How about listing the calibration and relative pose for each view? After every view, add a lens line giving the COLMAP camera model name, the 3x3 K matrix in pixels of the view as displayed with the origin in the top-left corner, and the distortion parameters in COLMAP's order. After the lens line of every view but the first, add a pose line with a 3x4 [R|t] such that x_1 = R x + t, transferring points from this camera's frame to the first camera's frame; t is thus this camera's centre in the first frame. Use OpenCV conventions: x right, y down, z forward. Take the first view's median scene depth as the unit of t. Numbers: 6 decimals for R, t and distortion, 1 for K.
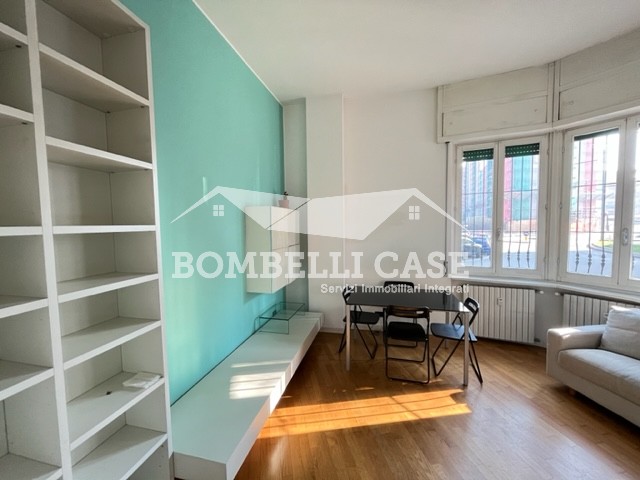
lens RADIAL K [[258.3, 0, 317.6], [0, 258.3, 236.1], [0, 0, 1]] dist [-0.001831, -0.000608]
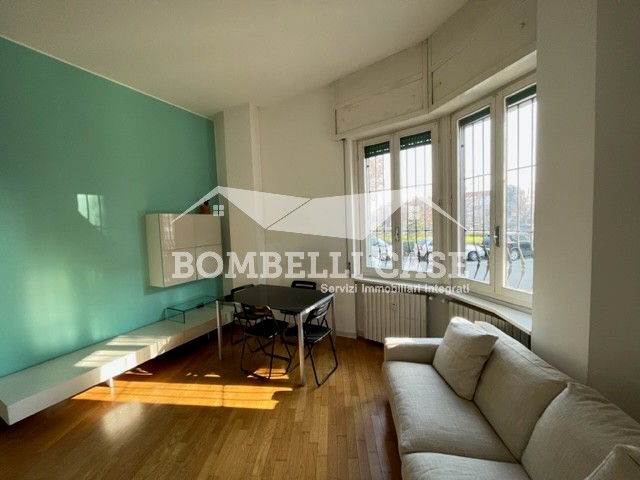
lens RADIAL K [[258.3, 0, 317.6], [0, 258.3, 236.1], [0, 0, 1]] dist [-0.001831, -0.000608]
pose [[0.967568, -0.010686, -0.252383, 0.735318], [0.013900, 0.999843, 0.010955, -0.014166], [0.252227, -0.014107, 0.967565, 0.037058]]
